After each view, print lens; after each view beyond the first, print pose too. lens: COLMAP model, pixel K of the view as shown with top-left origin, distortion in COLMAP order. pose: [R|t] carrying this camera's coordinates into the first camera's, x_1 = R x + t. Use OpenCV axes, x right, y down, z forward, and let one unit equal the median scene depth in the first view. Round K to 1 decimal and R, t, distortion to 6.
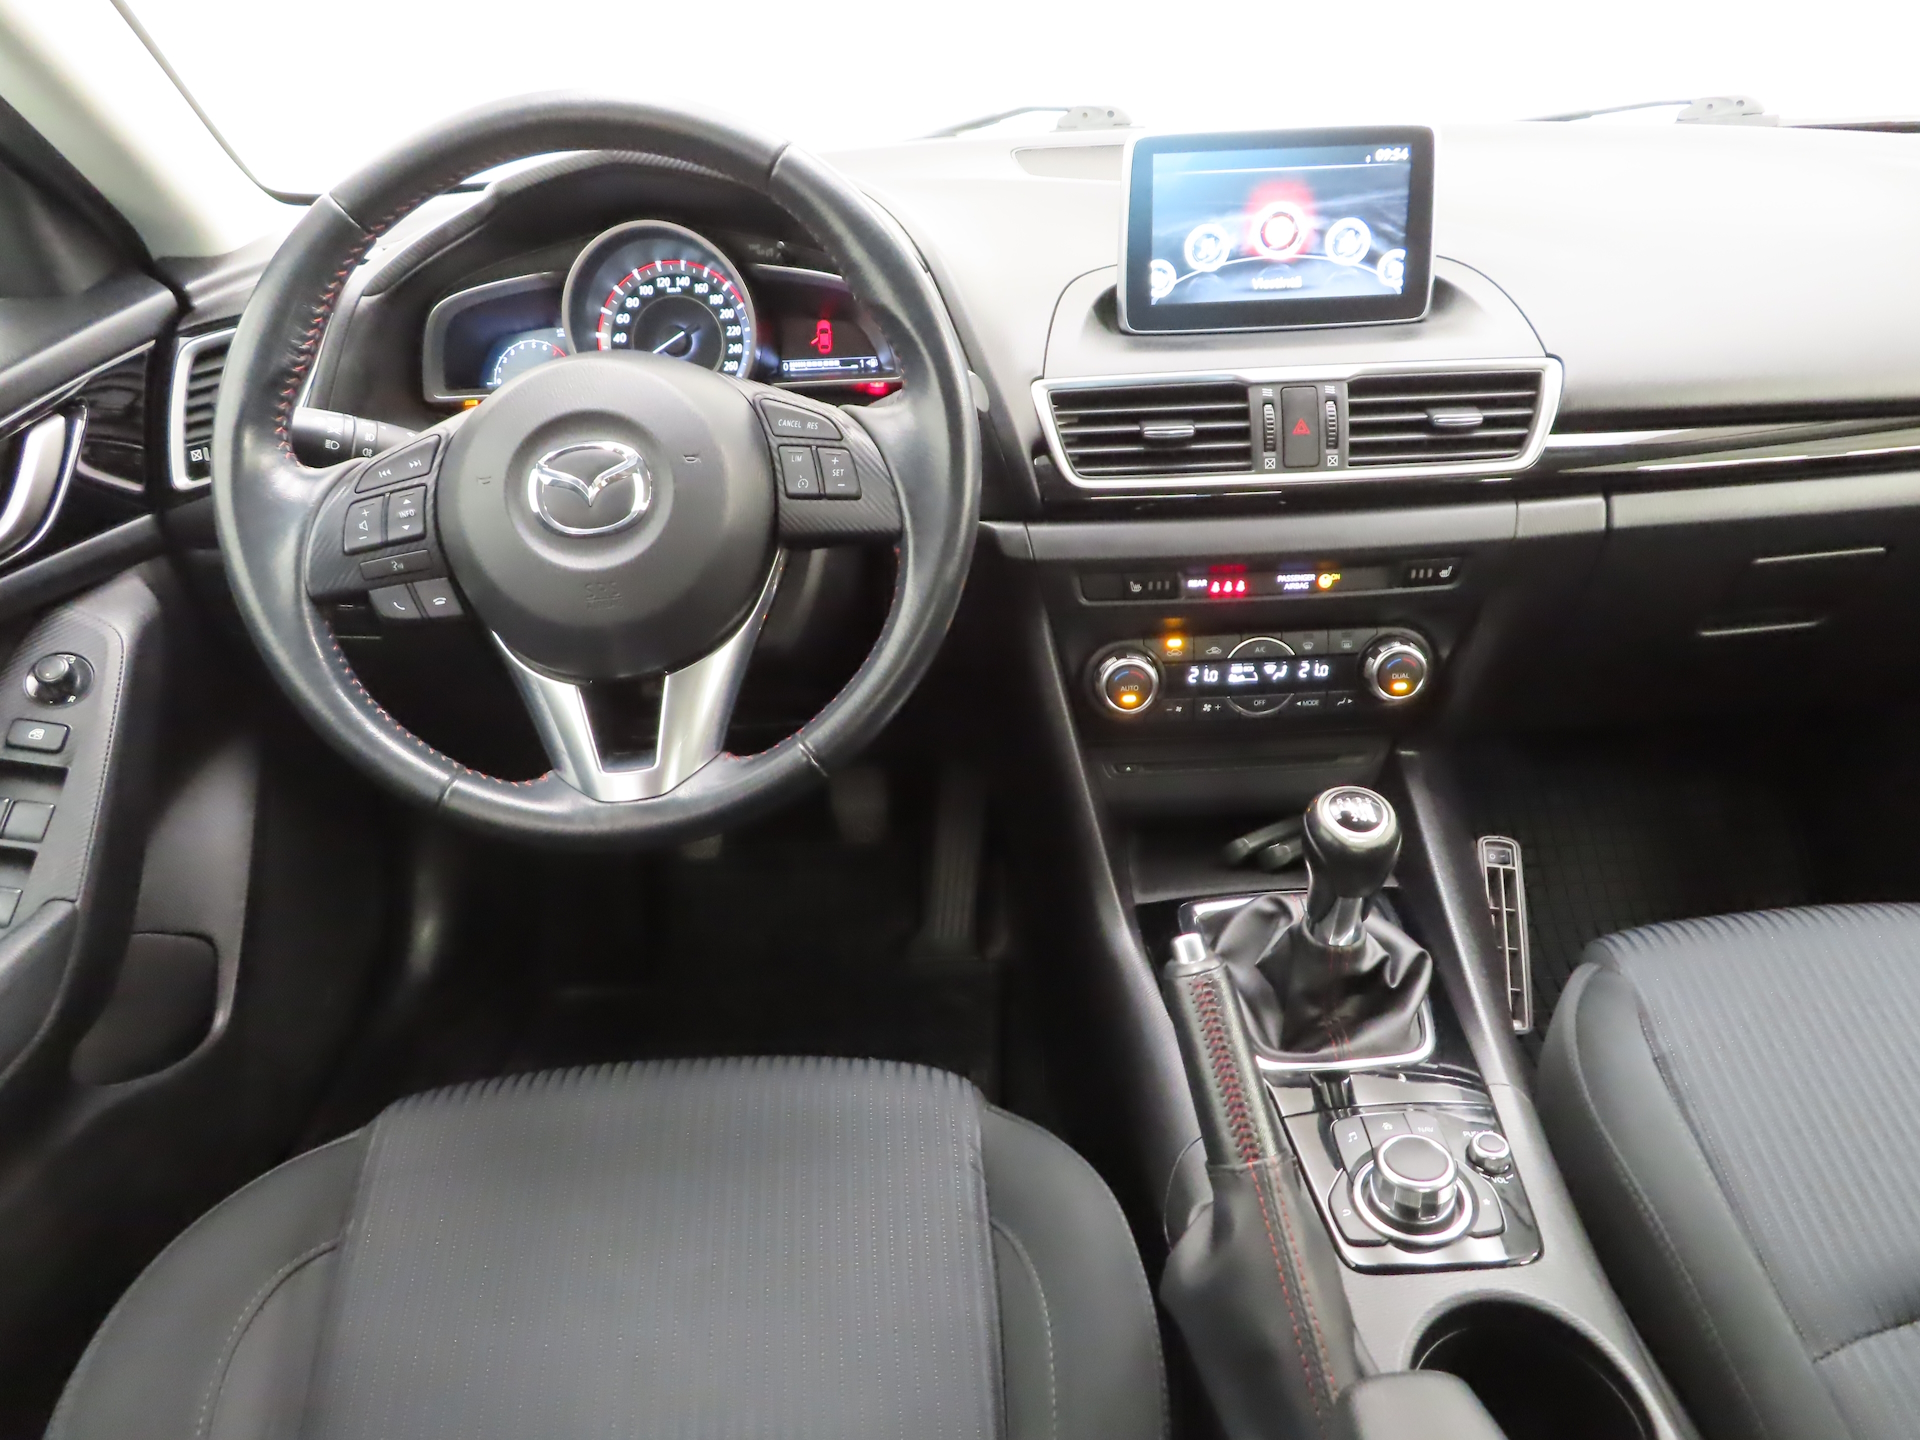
lens RADIAL K [[1337.7, 0, 962.9], [0, 1337.7, 719.9], [0, 0, 1]] dist [-0.028859, -0.007918]
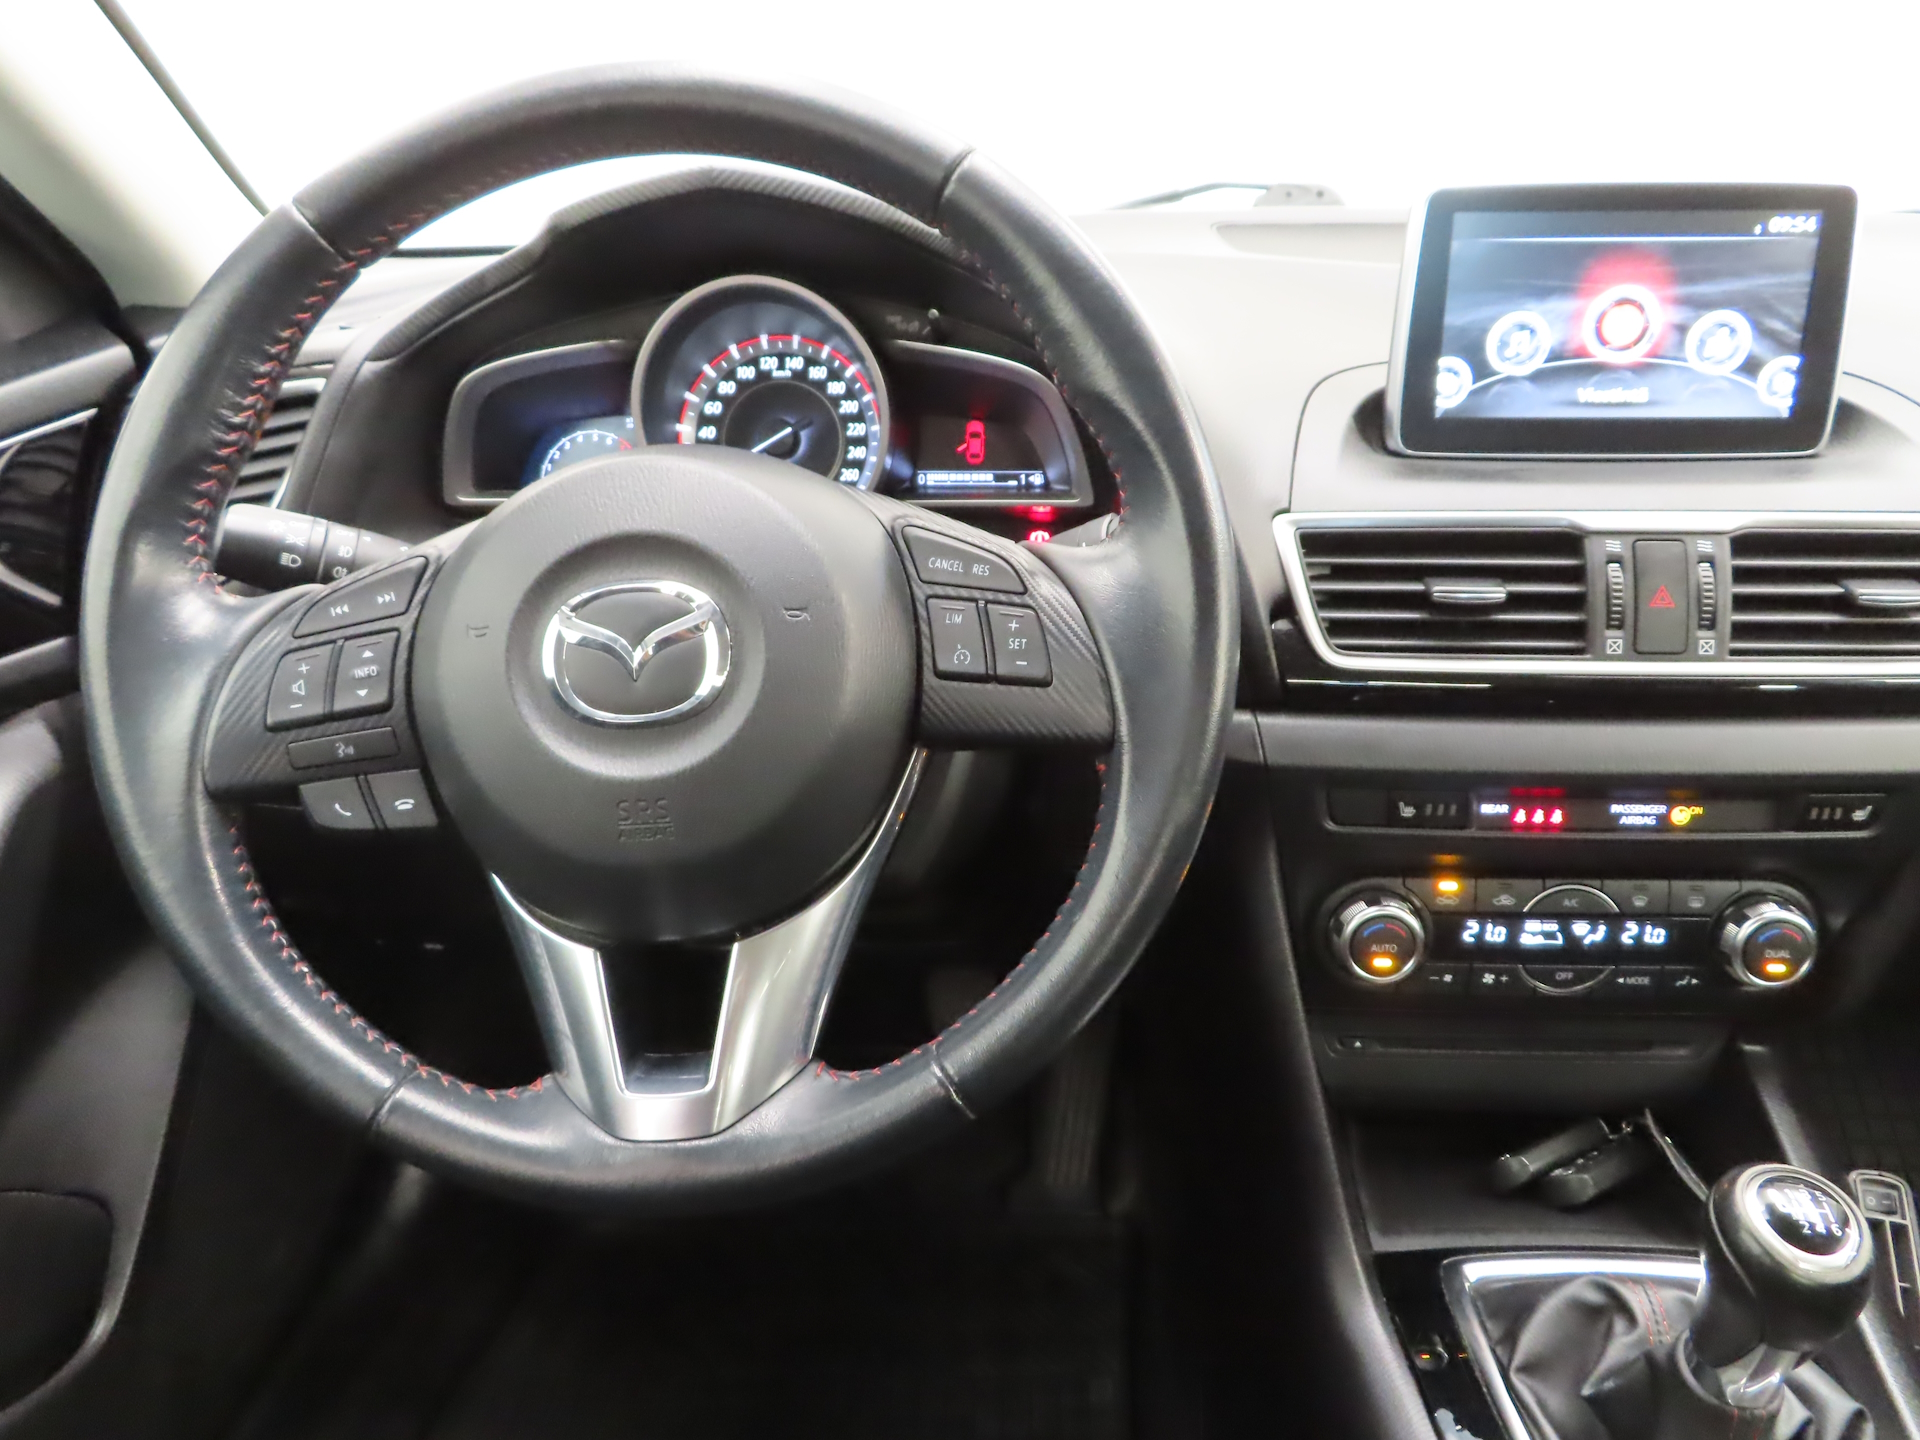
lens RADIAL K [[1337.7, 0, 963.2], [0, 1337.7, 718.4], [0, 0, 1]] dist [-0.028859, -0.007918]
pose [[0.997028, 0.052175, -0.056681, -0.066868], [-0.056787, 0.994925, -0.083066, -0.077171], [0.052060, 0.086038, 0.994931, 0.292897]]
